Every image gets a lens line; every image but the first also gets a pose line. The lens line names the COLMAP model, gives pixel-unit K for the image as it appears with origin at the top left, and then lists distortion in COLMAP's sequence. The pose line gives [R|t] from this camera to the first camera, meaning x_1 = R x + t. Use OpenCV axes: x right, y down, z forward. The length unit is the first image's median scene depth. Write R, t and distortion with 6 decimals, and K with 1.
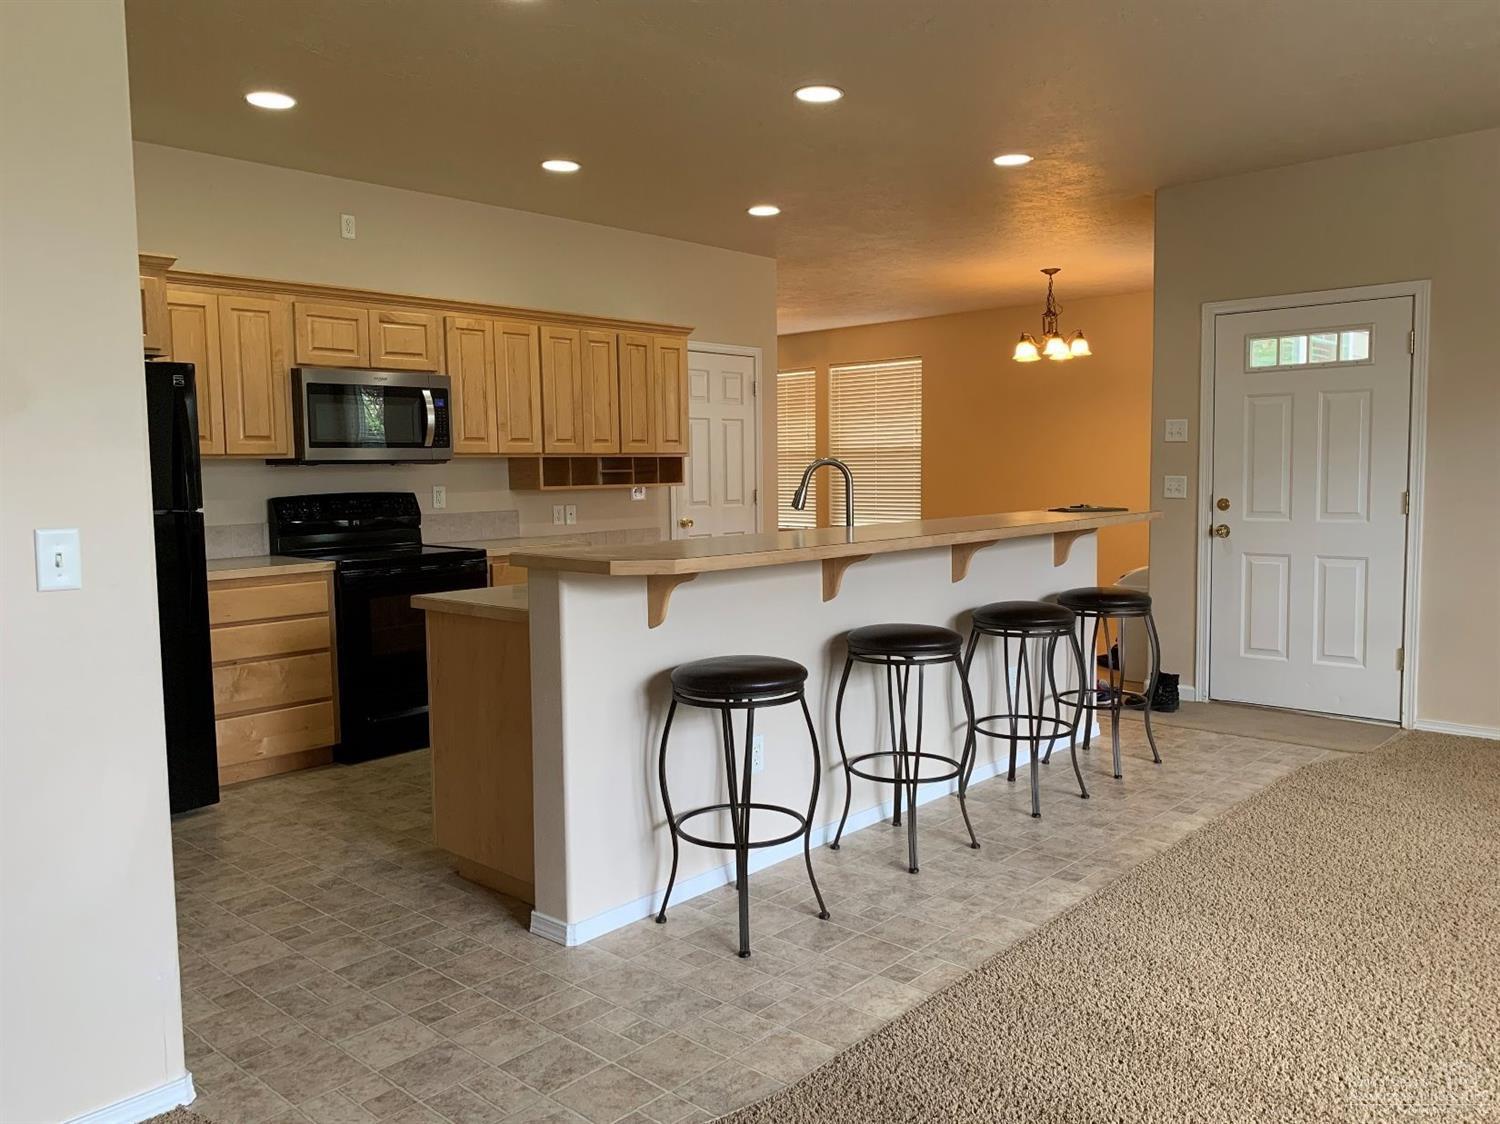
lens RADIAL K [[1139.1, 0, 747.5], [0, 1139.1, 566.9], [0, 0, 1]] dist [0.009068, -0.005469]
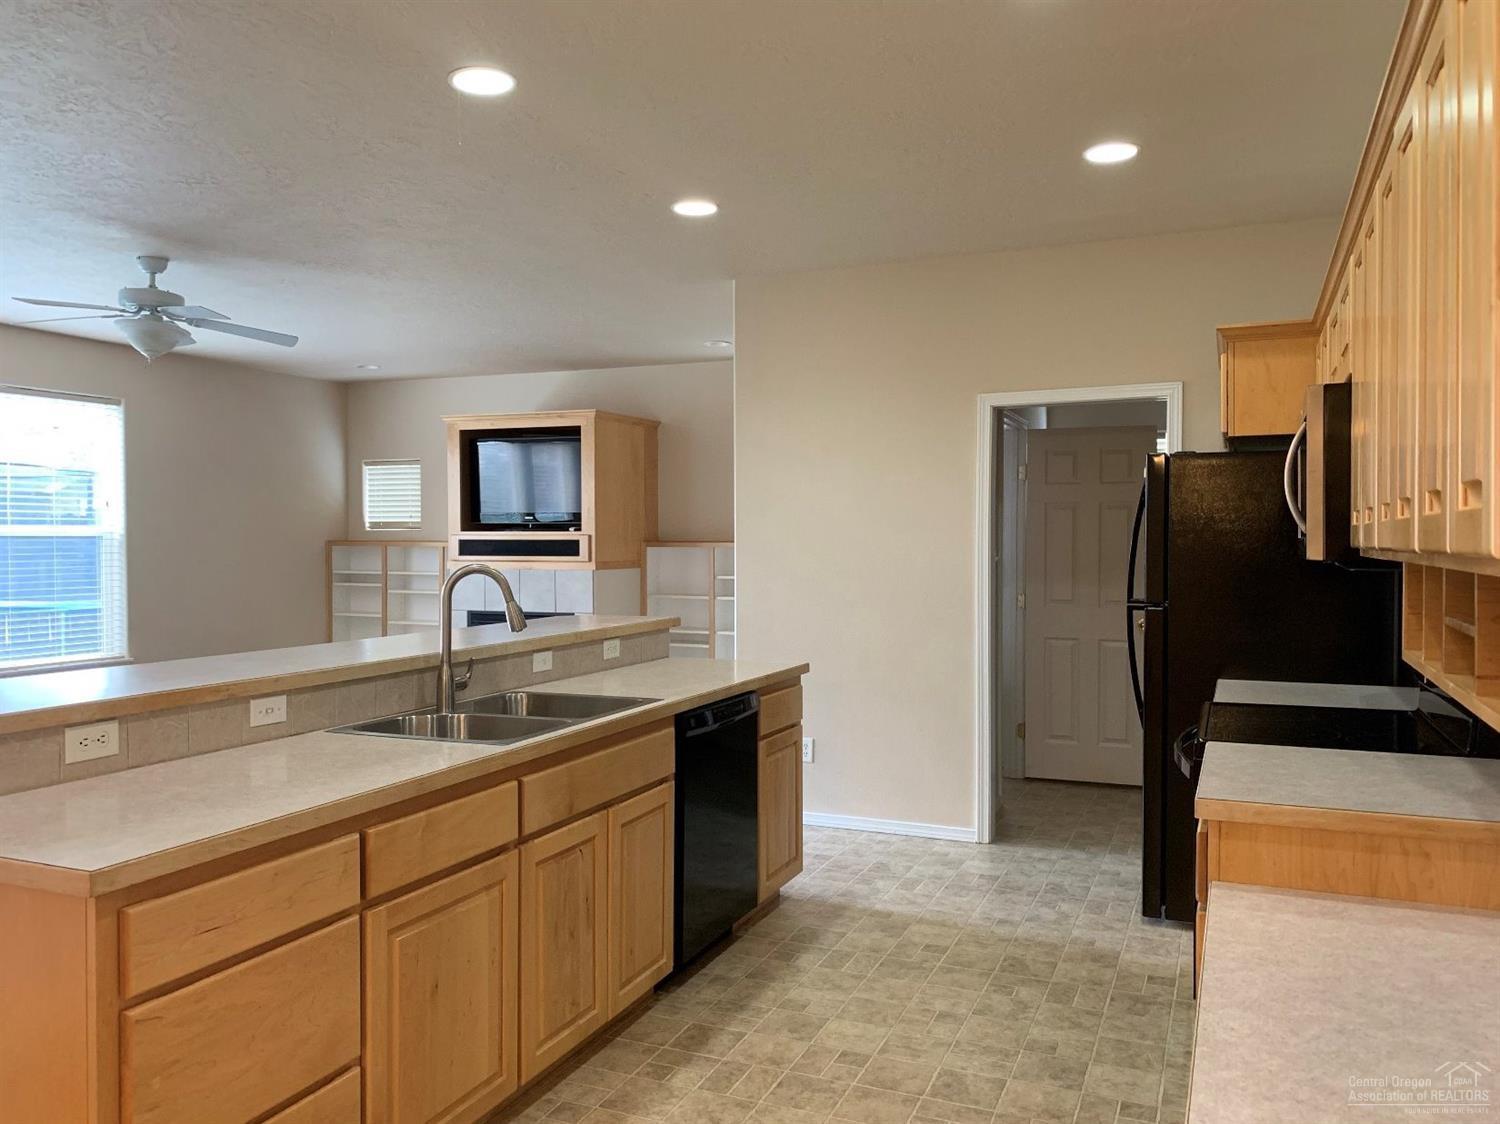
lens RADIAL K [[1139.1, 0, 751.3], [0, 1139.1, 552.9], [0, 0, 1]] dist [0.009068, -0.005469]
pose [[-0.947196, 0.032940, -0.318958, 0.133426], [0.005121, 0.996136, 0.087669, -0.170510], [0.320614, 0.081407, -0.943705, 1.660473]]
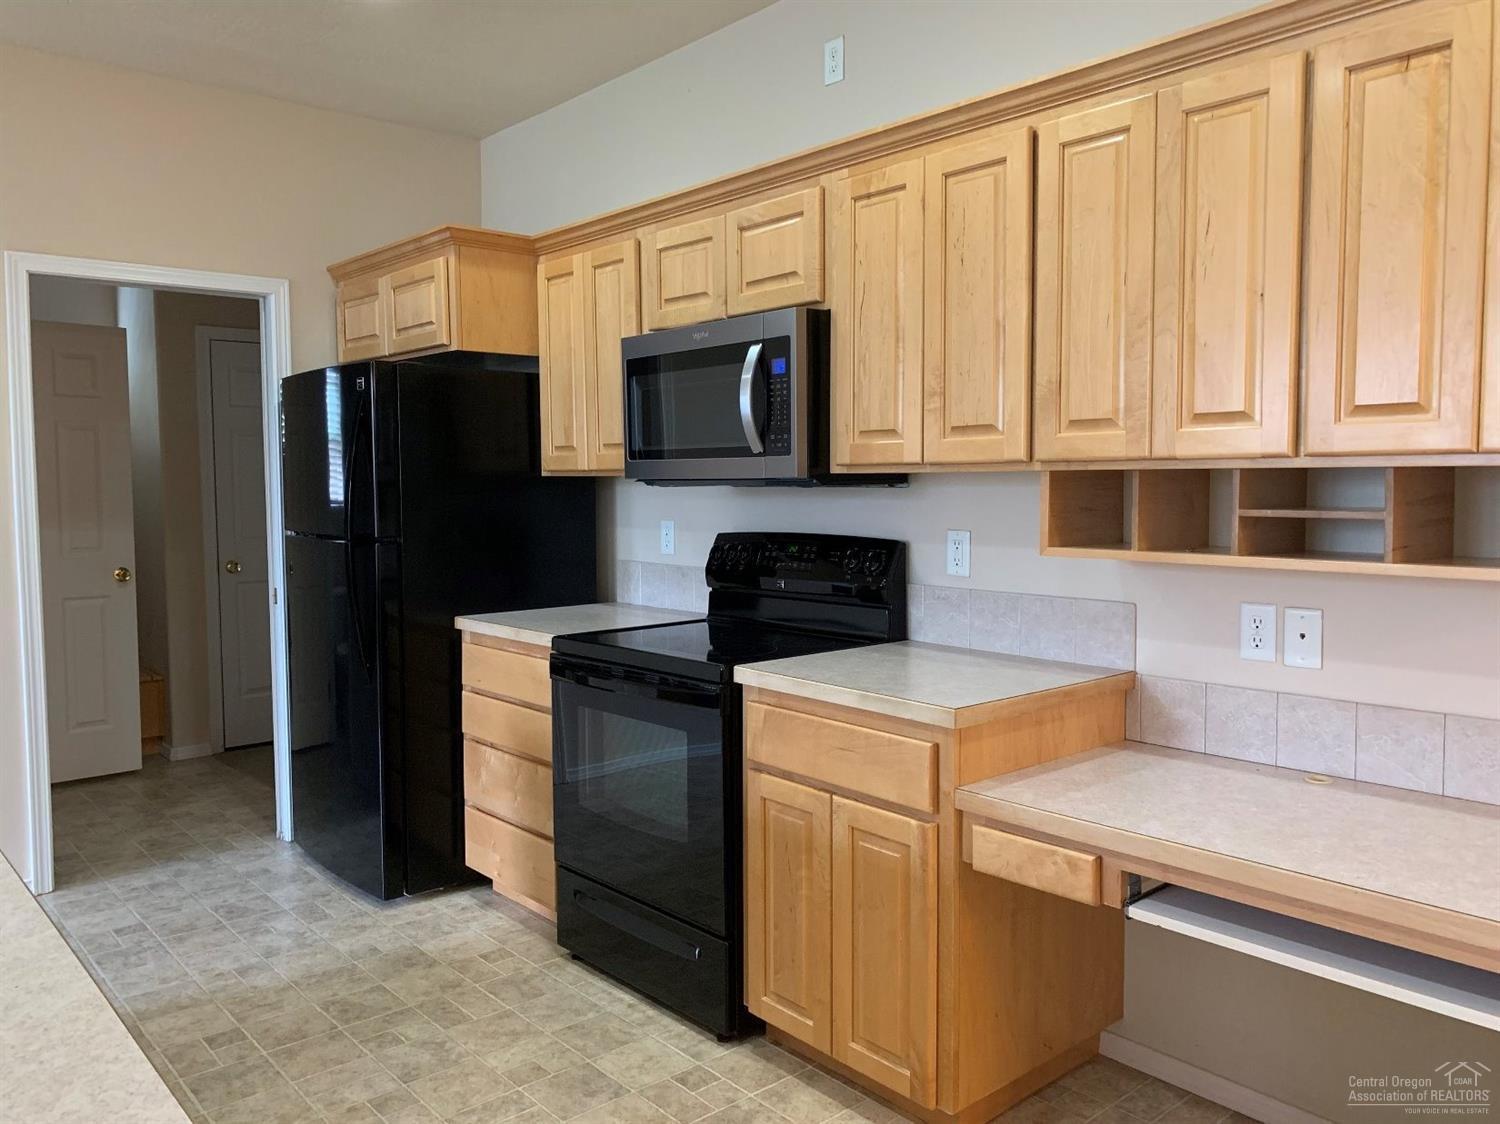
lens RADIAL K [[1139.1, 0, 750.7], [0, 1139.1, 553.9], [0, 0, 1]] dist [0.009068, -0.005469]
pose [[-0.121260, 0.089126, -0.988611, 0.278646], [-0.066668, 0.992981, 0.097697, -0.131335], [0.990379, 0.077755, -0.114467, 1.250480]]
